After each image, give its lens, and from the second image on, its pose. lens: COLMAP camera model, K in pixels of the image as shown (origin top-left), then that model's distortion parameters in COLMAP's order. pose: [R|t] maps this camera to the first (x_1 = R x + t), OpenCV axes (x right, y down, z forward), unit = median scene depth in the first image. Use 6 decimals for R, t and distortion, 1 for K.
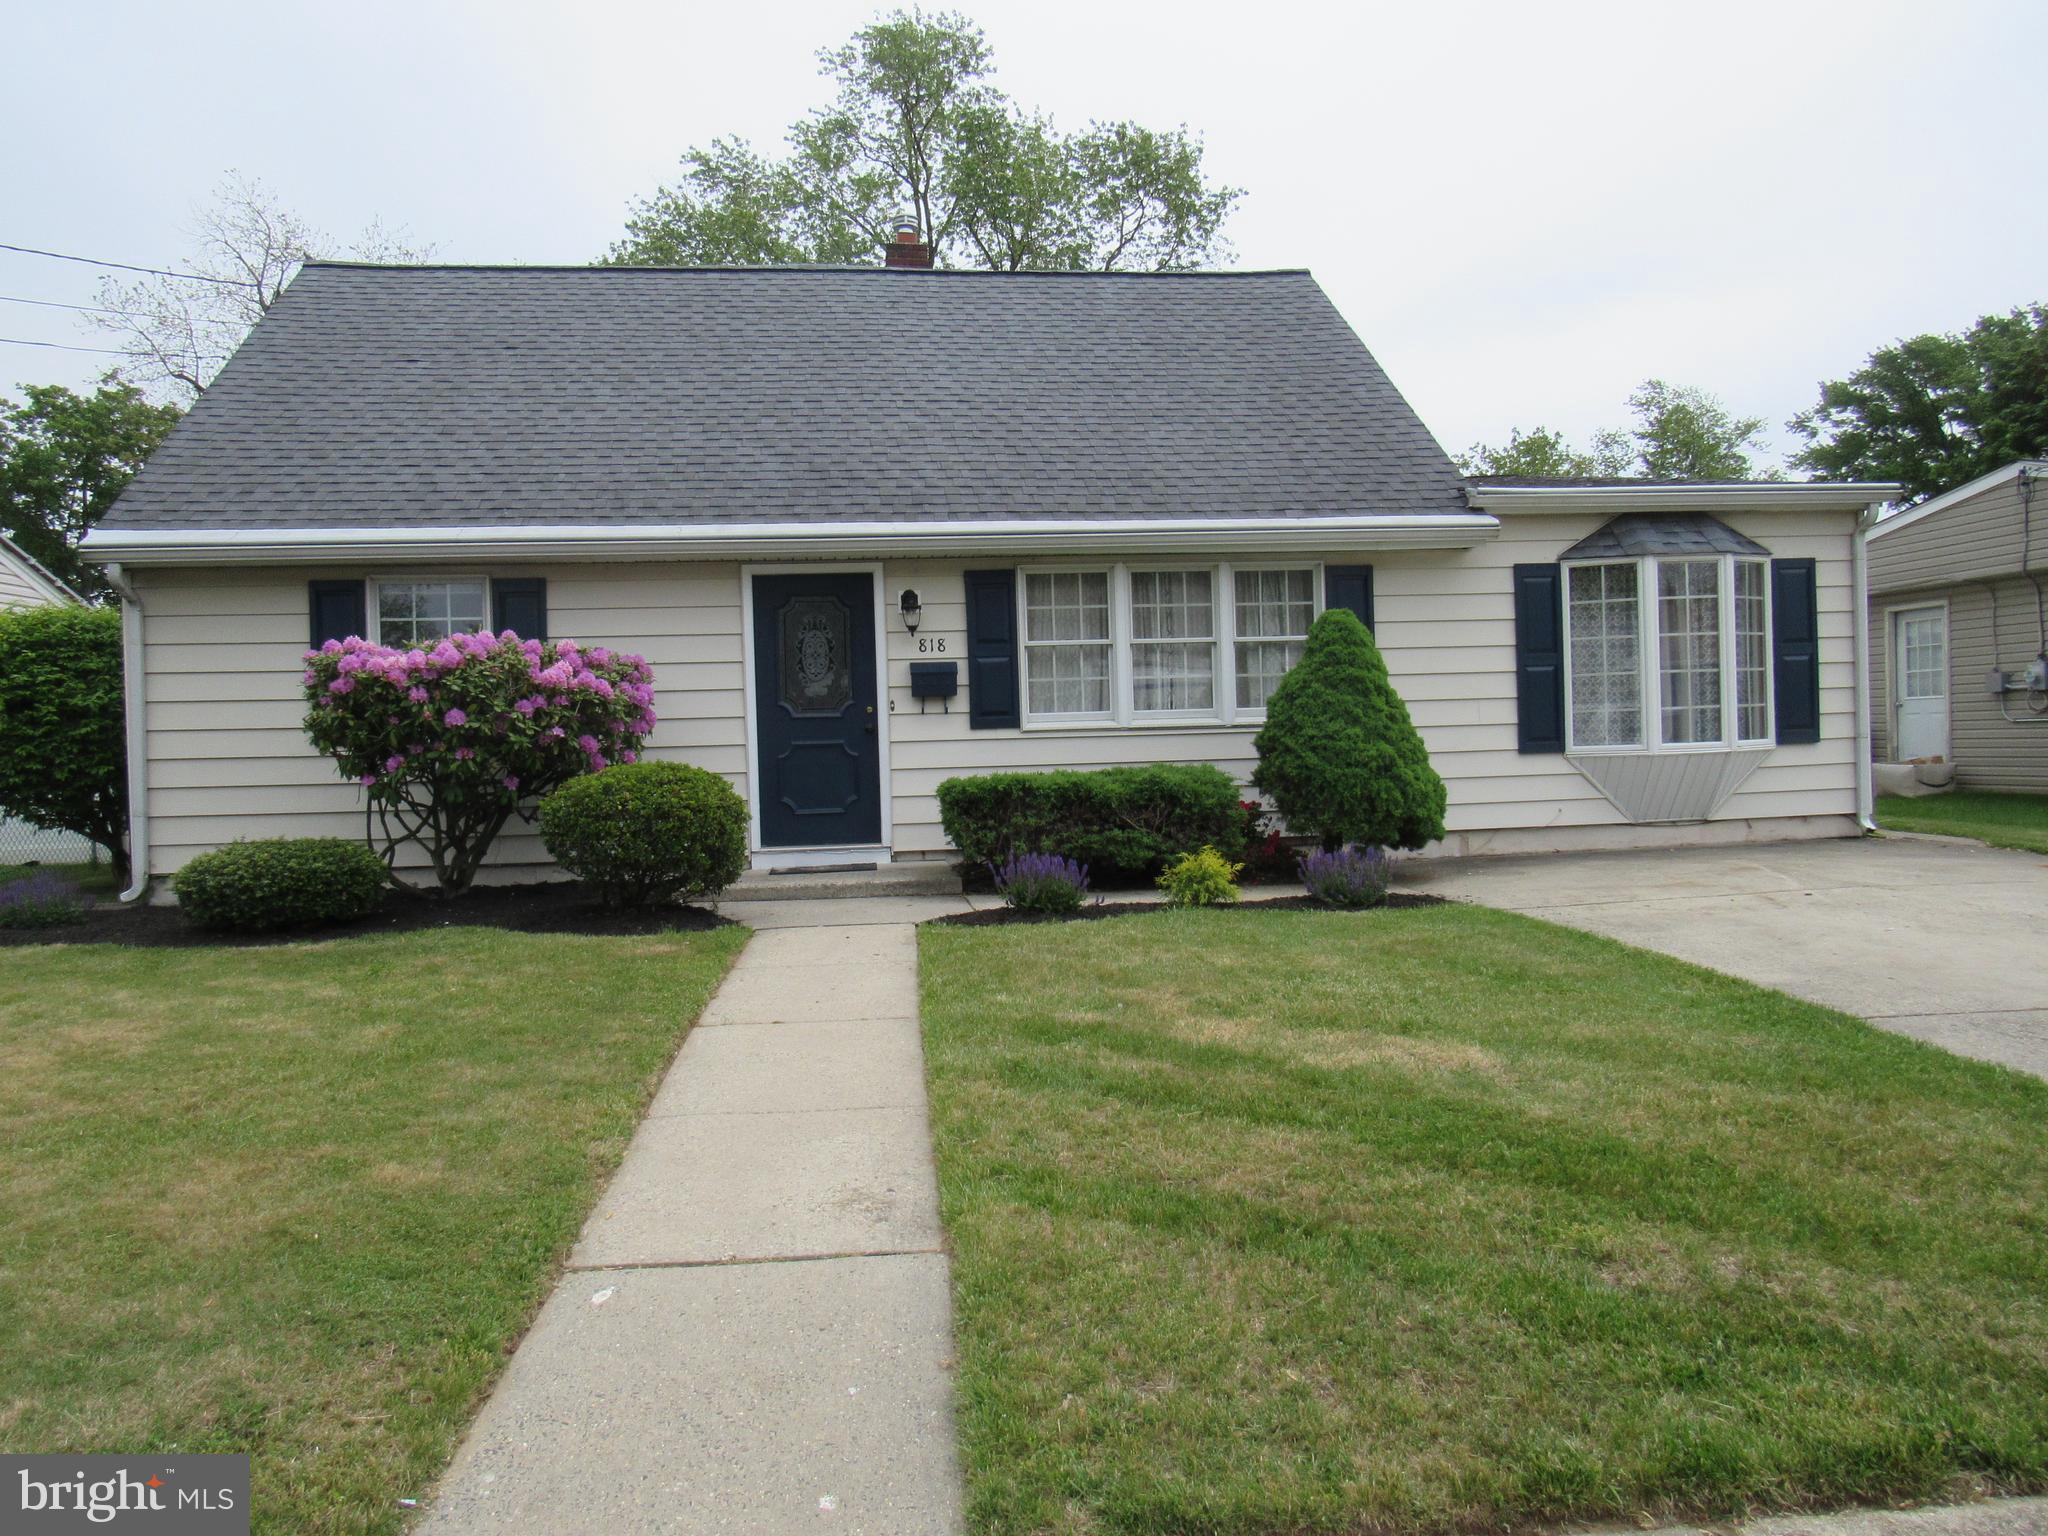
lens RADIAL K [[1439.1, 0, 1024.0], [0, 1439.1, 768.0], [0, 0, 1]] dist [0.001726, 0.000970]
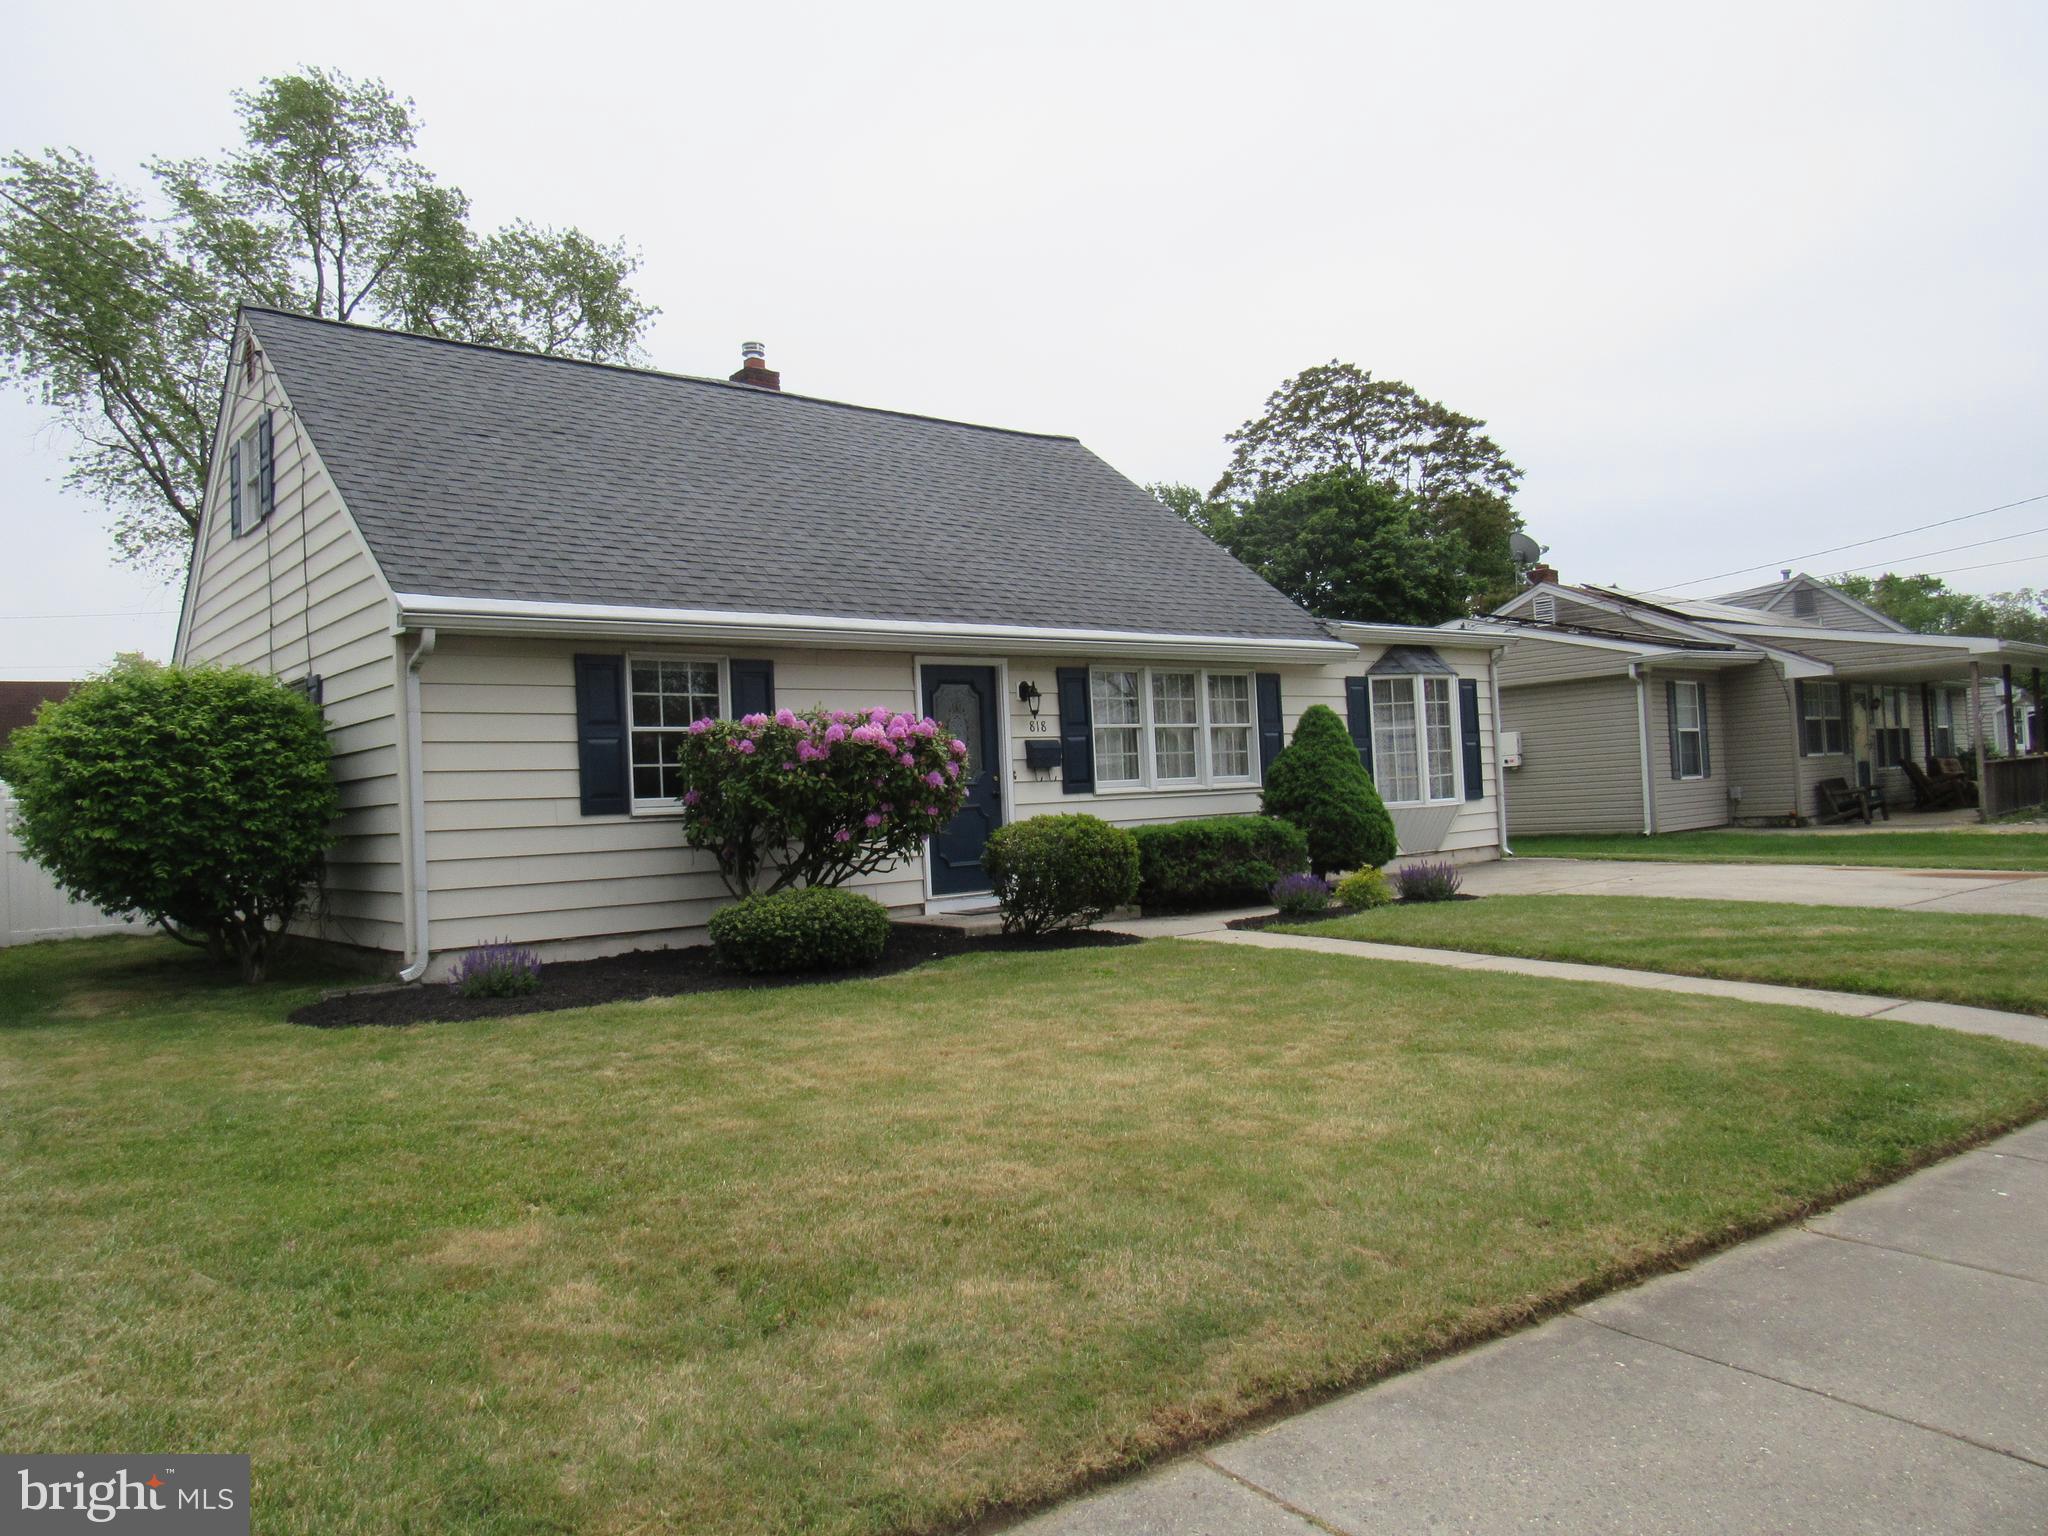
lens RADIAL K [[1451.1, 0, 1014.9], [0, 1451.1, 743.4], [0, 0, 1]] dist [-0.037362, 0.029883]
pose [[0.844024, 0.008578, 0.536236, -0.748184], [0.036144, 0.996689, -0.072833, 0.019375], [-0.535086, 0.080855, 0.840920, -0.035656]]
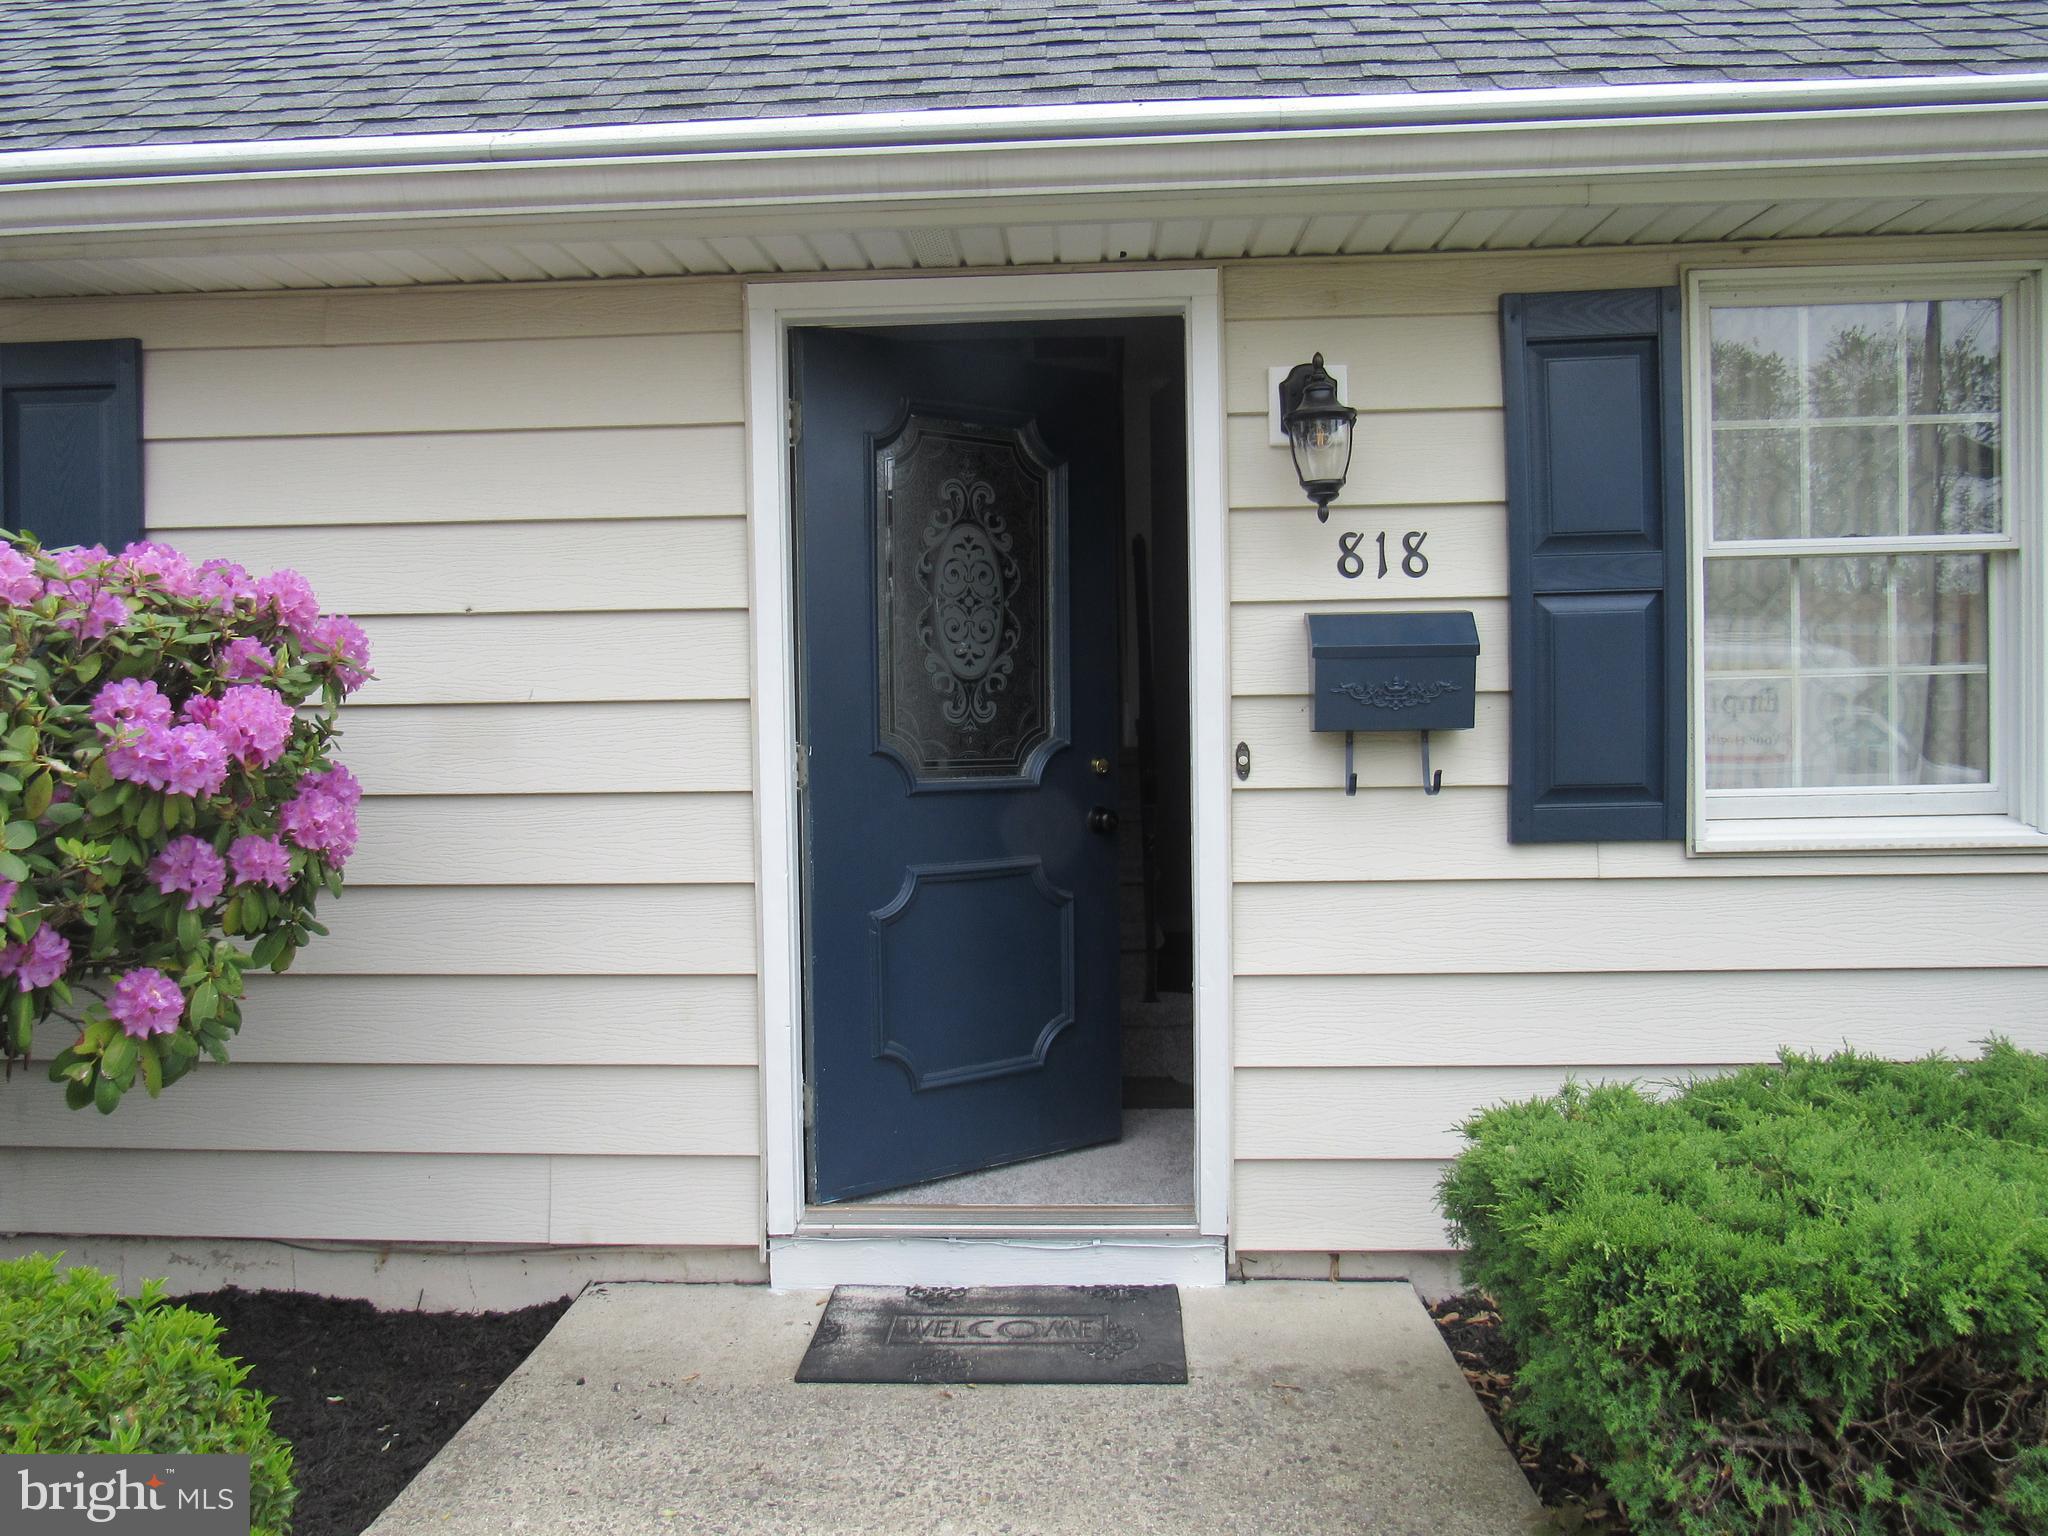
lens RADIAL K [[1451.1, 0, 1014.9], [0, 1451.1, 743.4], [0, 0, 1]] dist [-0.037362, 0.029883]
pose [[0.986575, 0.018121, -0.162299, -0.089088], [-0.016127, 0.999778, 0.013596, -0.049841], [0.162509, -0.010796, 0.986648, 0.699204]]
